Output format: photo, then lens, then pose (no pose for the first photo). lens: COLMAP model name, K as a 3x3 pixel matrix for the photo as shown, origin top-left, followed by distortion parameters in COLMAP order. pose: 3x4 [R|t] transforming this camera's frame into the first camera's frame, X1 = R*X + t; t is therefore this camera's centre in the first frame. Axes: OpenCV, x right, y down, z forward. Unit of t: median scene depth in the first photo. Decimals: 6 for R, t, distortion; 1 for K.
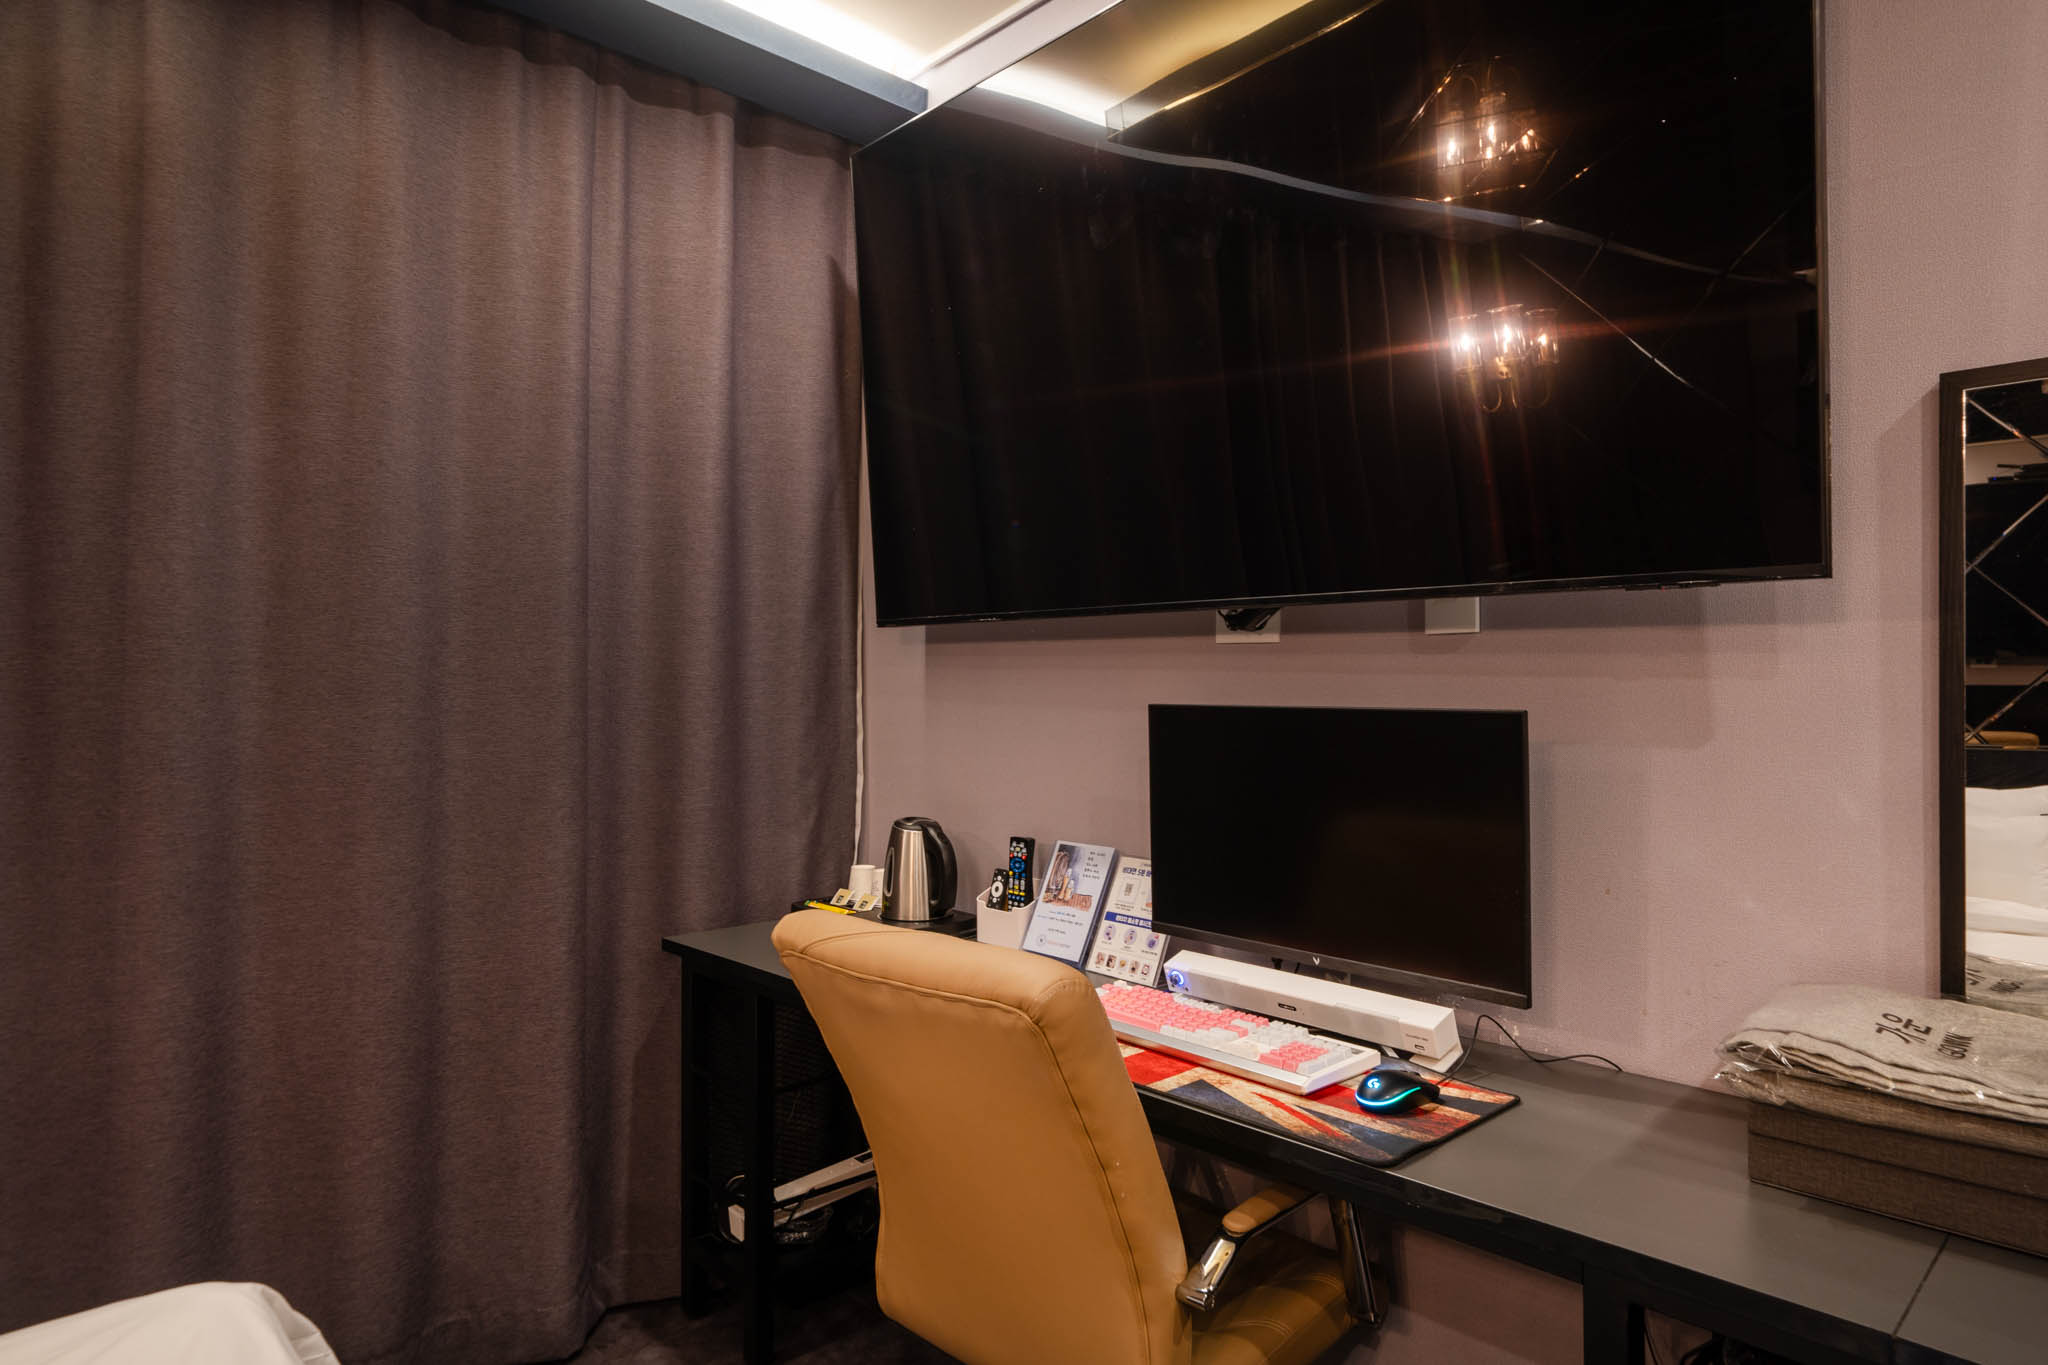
lens RADIAL K [[1188.4, 0, 1024.0], [0, 1188.4, 682.5], [0, 0, 1]] dist [0.002559, 0.000967]
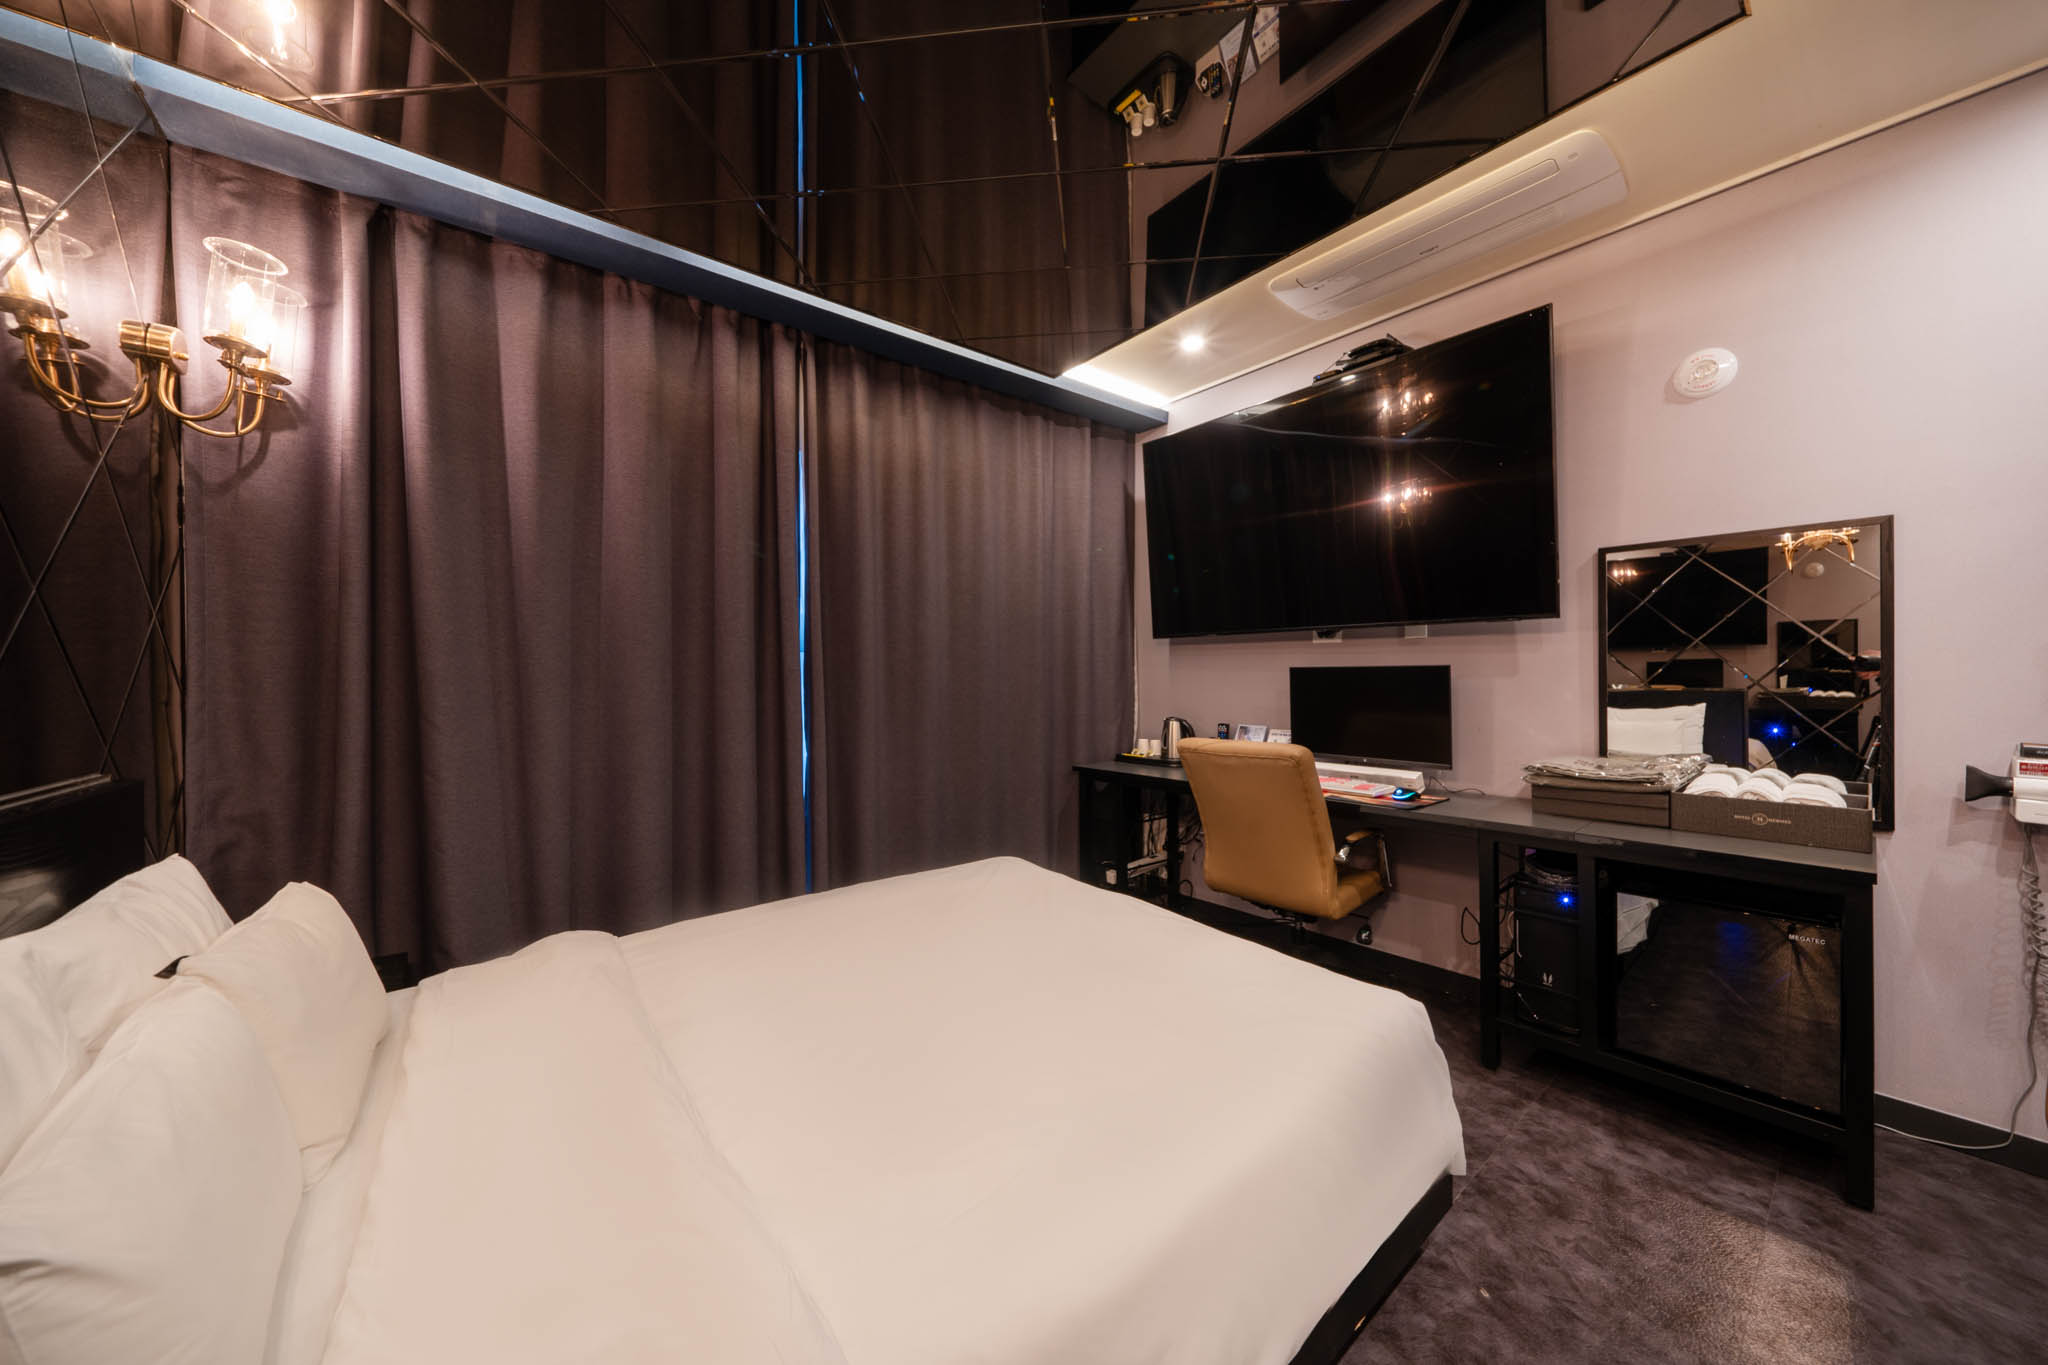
lens RADIAL K [[724.3, 0, 1021.5], [0, 724.3, 679.0], [0, 0, 1]] dist [0.000072, 0.000033]
pose [[0.997776, -0.008729, -0.066085, -0.358662], [0.009229, 0.999931, 0.007261, 0.026202], [0.066017, -0.007855, 0.997788, -0.587687]]
